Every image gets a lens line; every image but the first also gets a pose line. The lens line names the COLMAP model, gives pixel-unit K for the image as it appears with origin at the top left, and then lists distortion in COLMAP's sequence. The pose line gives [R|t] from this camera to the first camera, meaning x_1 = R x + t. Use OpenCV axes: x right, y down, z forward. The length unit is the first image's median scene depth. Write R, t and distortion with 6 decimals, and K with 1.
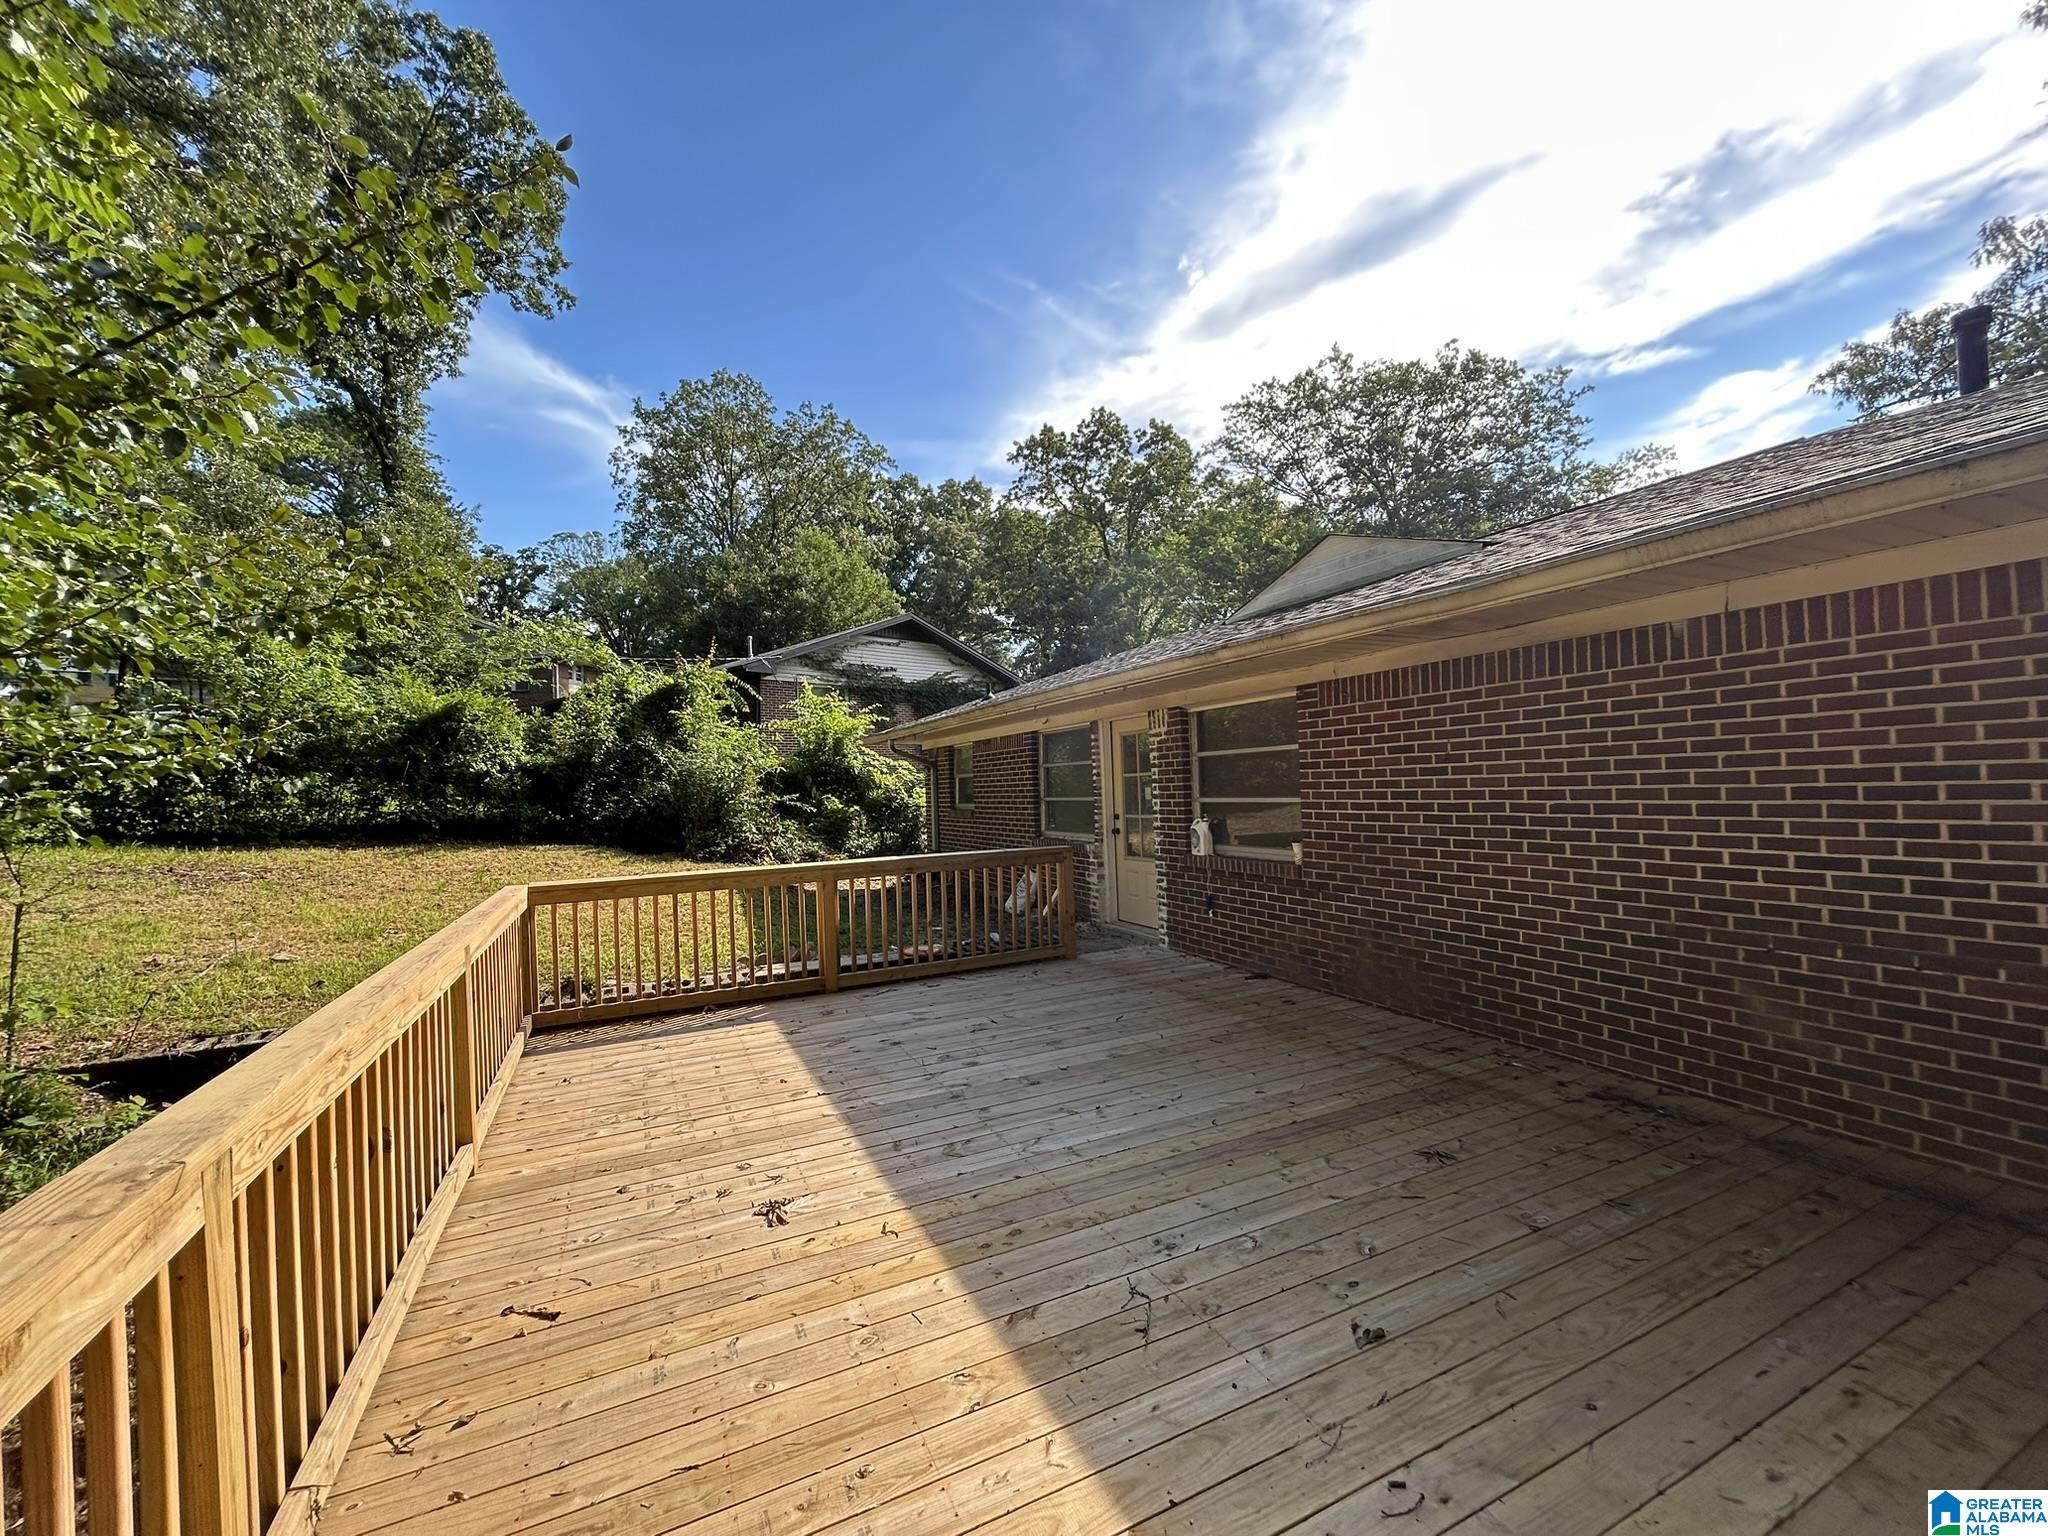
lens RADIAL K [[826.2, 0, 1025.5], [0, 826.2, 768.0], [0, 0, 1]] dist [-0.001139, 0.000337]
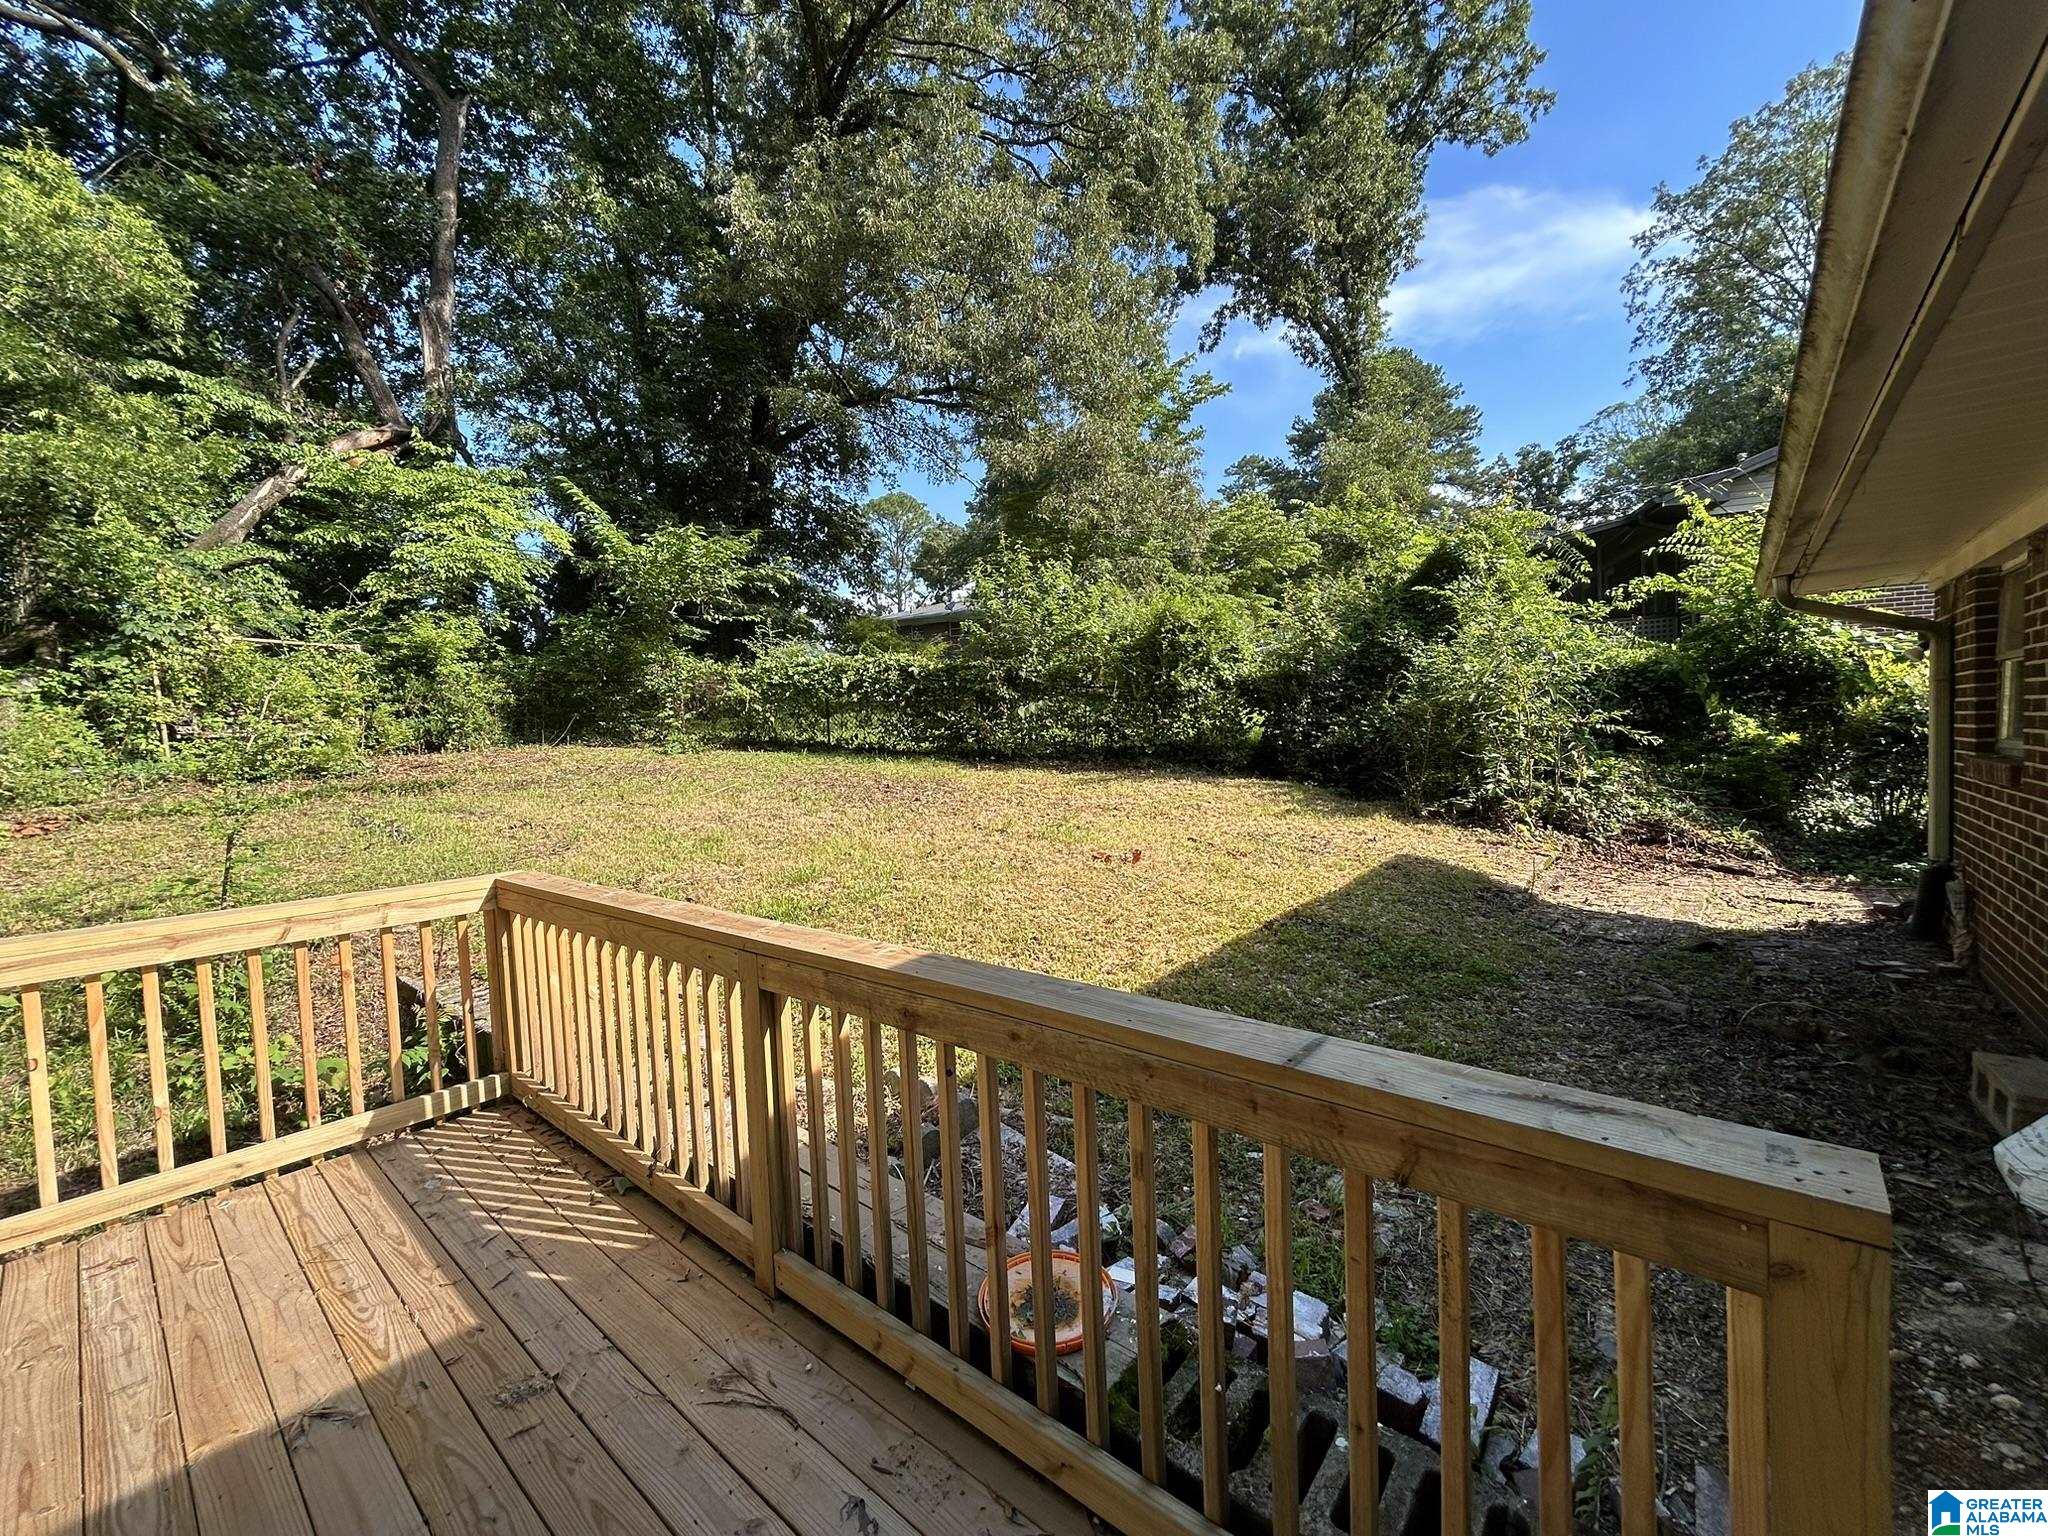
lens RADIAL K [[826.2, 0, 1025.5], [0, 826.2, 768.0], [0, 0, 1]] dist [-0.001139, 0.000337]
pose [[0.404326, 0.054668, -0.912980, 0.048515], [0.041938, 0.996054, 0.078215, 0.009092], [0.913653, -0.069913, 0.400438, 0.379577]]
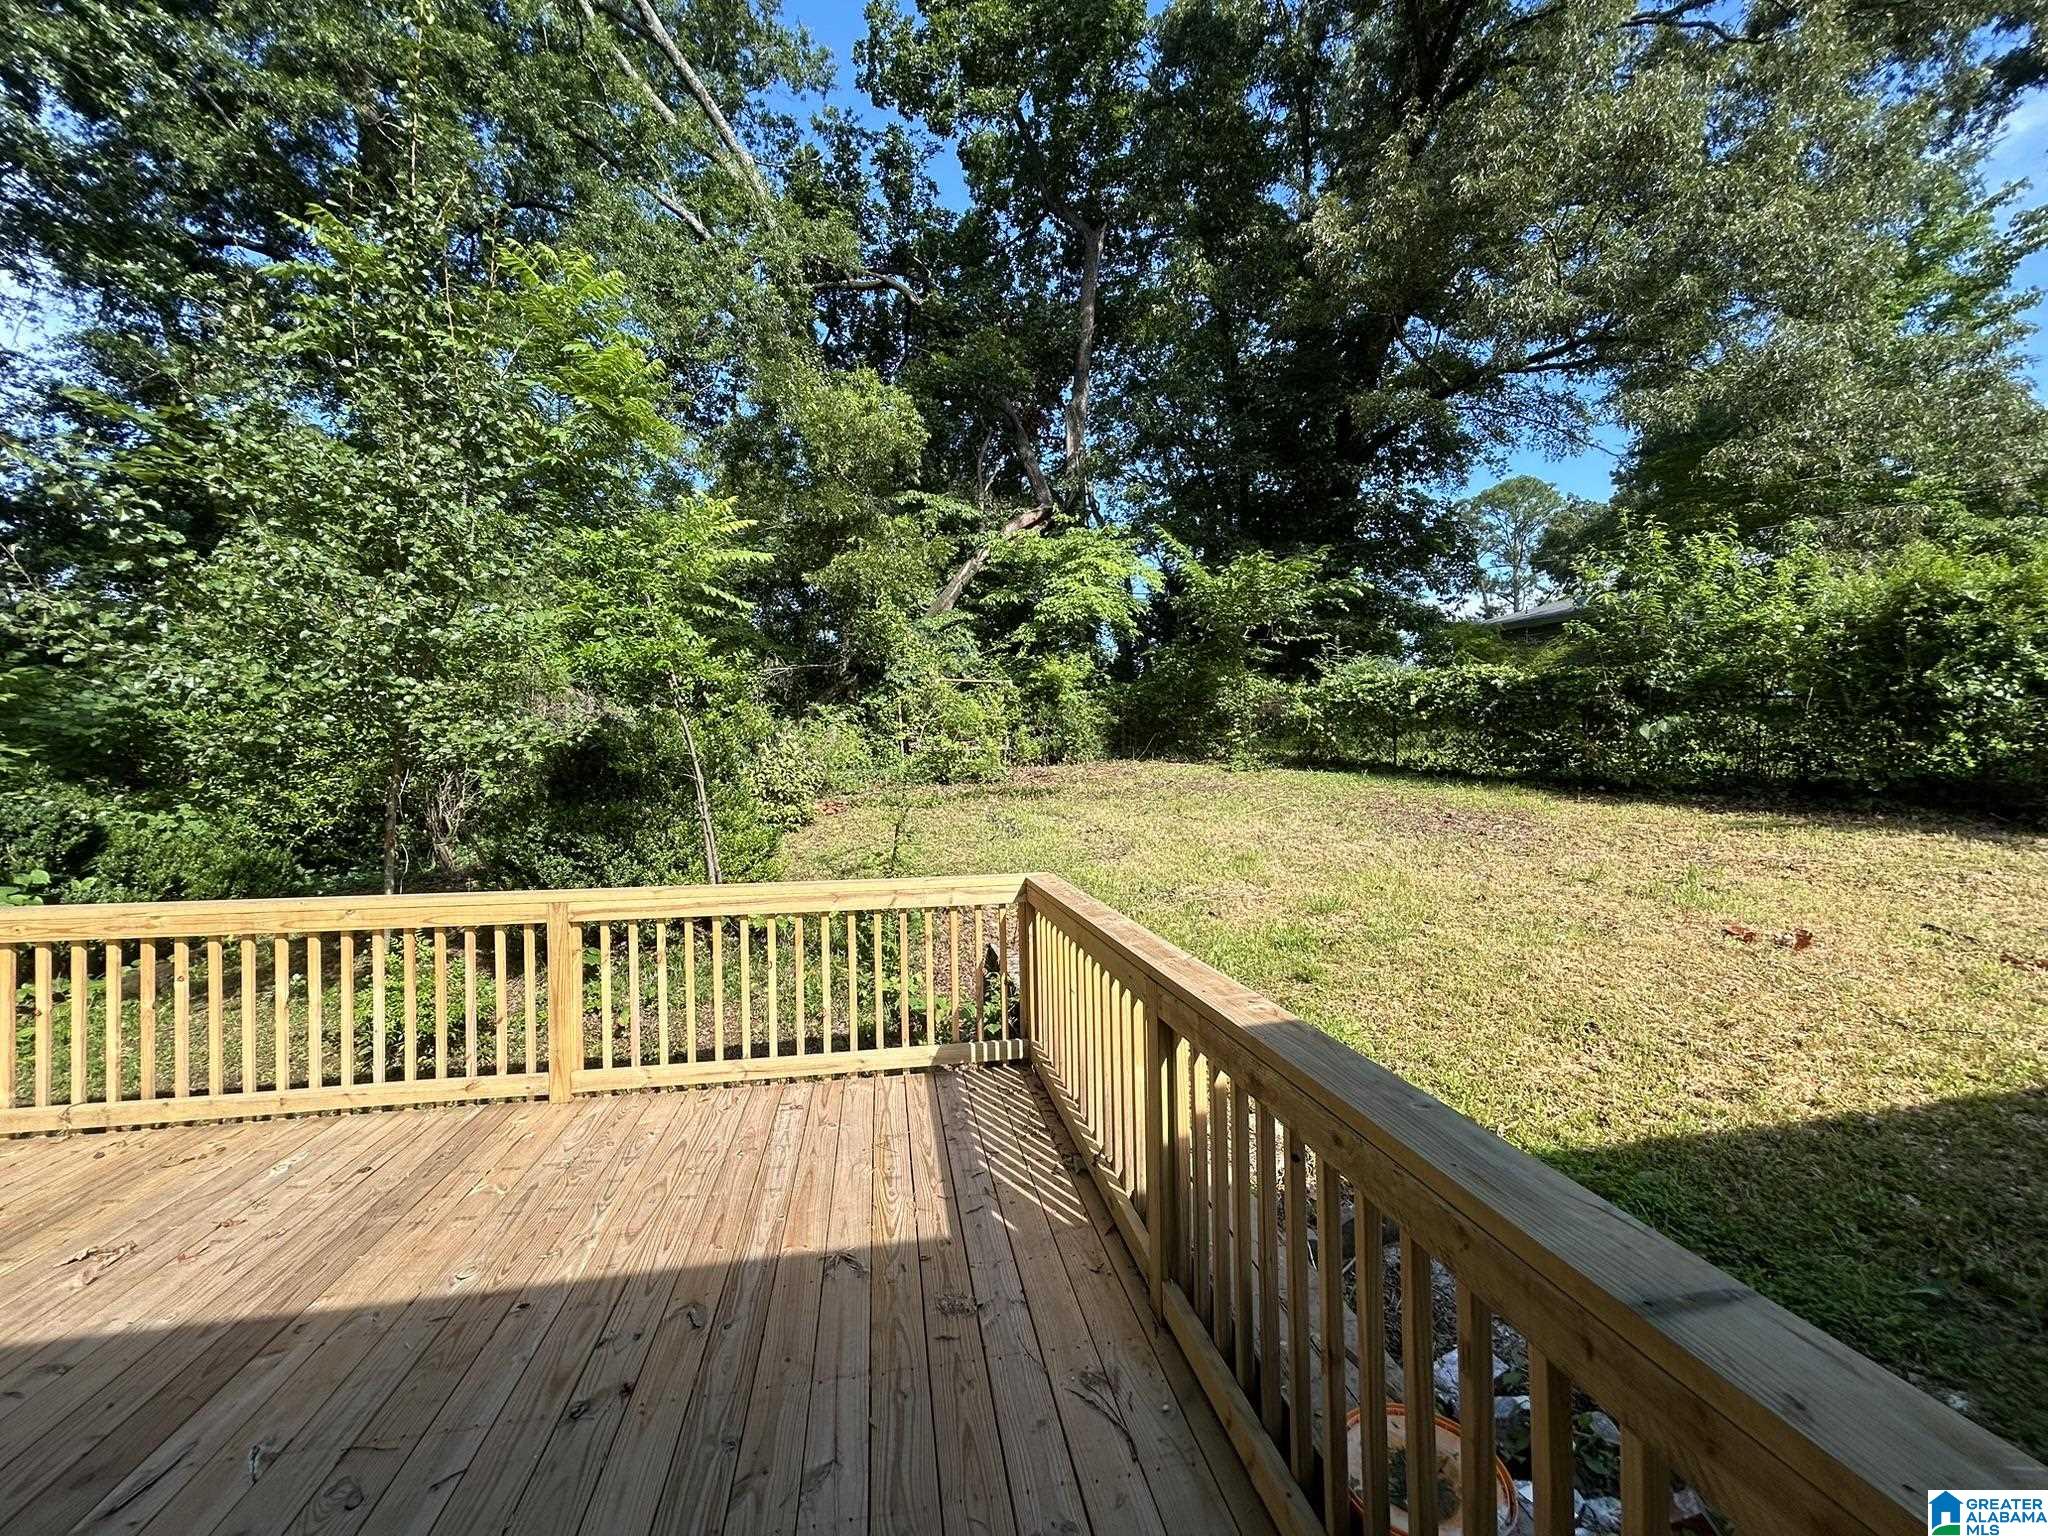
lens RADIAL K [[827.5, 0, 1024.0], [0, 827.5, 768.0], [0, 0, 1]] dist [-0.001590, 0.000419]
pose [[-0.268802, 0.039406, -0.962389, 0.048283], [0.043779, 0.998630, 0.028663, 0.006813], [0.962200, -0.034428, -0.270159, 0.408871]]
